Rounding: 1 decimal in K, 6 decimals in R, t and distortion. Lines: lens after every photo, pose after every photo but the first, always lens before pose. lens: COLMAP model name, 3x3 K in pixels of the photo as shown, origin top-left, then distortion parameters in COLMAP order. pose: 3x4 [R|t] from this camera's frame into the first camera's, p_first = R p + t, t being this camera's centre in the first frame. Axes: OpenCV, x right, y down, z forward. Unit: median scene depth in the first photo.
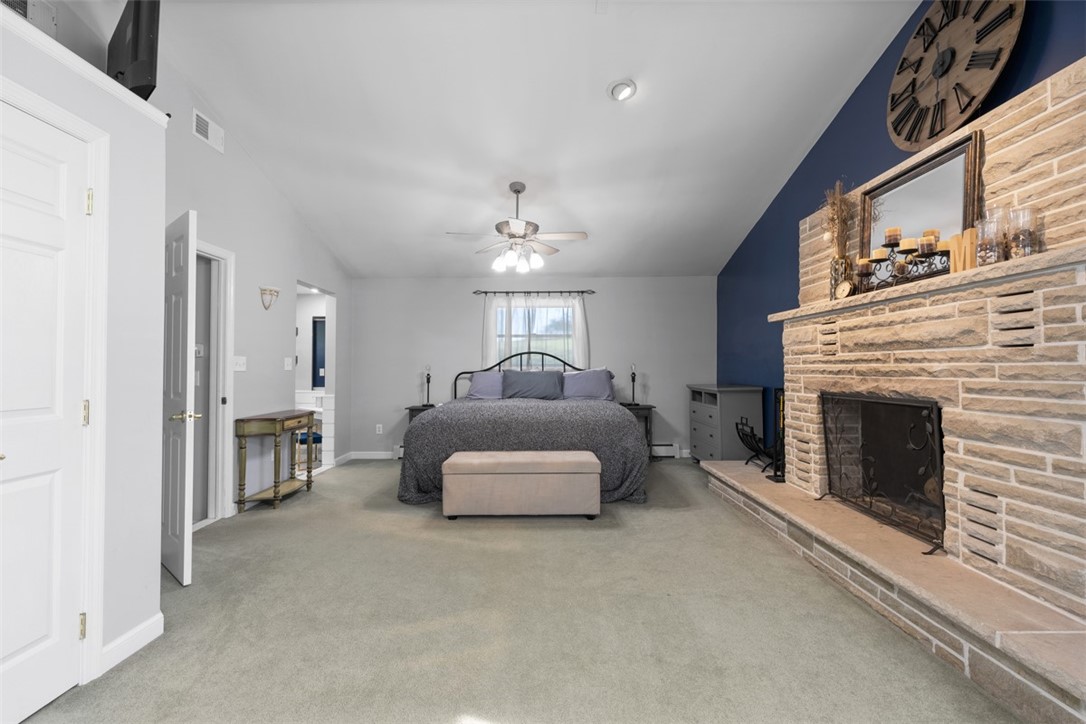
lens RADIAL K [[498.7, 0, 546.4], [0, 498.7, 359.9], [0, 0, 1]] dist [-0.001718, 0.001618]
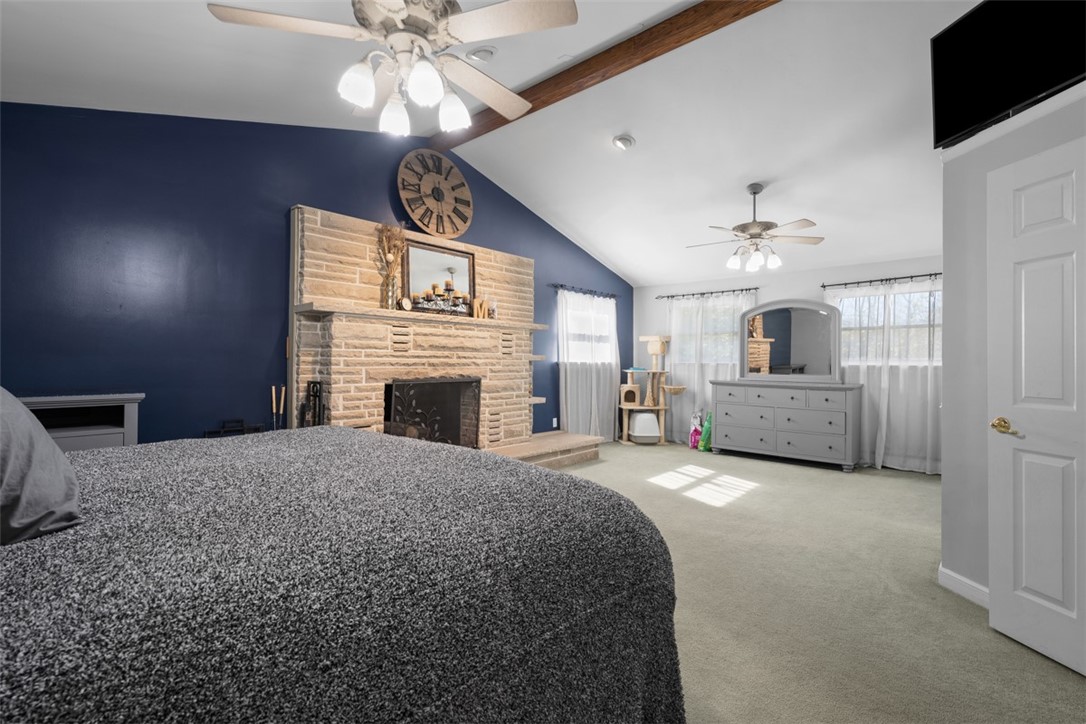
lens RADIAL K [[498.7, 0, 542.7], [0, 498.7, 357.3], [0, 0, 1]] dist [-0.001718, 0.001618]
pose [[-0.744399, 0.003835, 0.667725, -0.779517], [-0.017274, 0.999538, -0.024998, 0.043349], [-0.667512, -0.030143, -0.743989, 2.307100]]
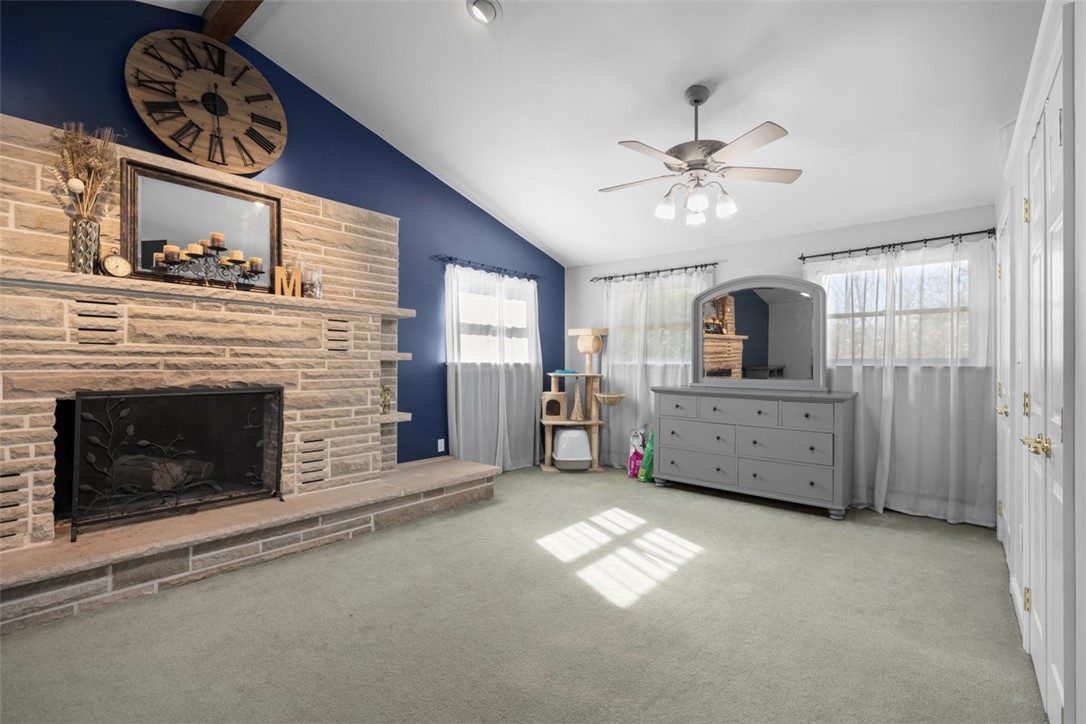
lens RADIAL K [[498.7, 0, 542.3], [0, 498.7, 360.5], [0, 0, 1]] dist [-0.001718, 0.001618]
pose [[-0.760918, 0.004266, 0.648834, -0.619336], [-0.014566, 0.999614, -0.023655, 0.032800], [-0.648685, -0.027451, -0.760562, 1.526571]]
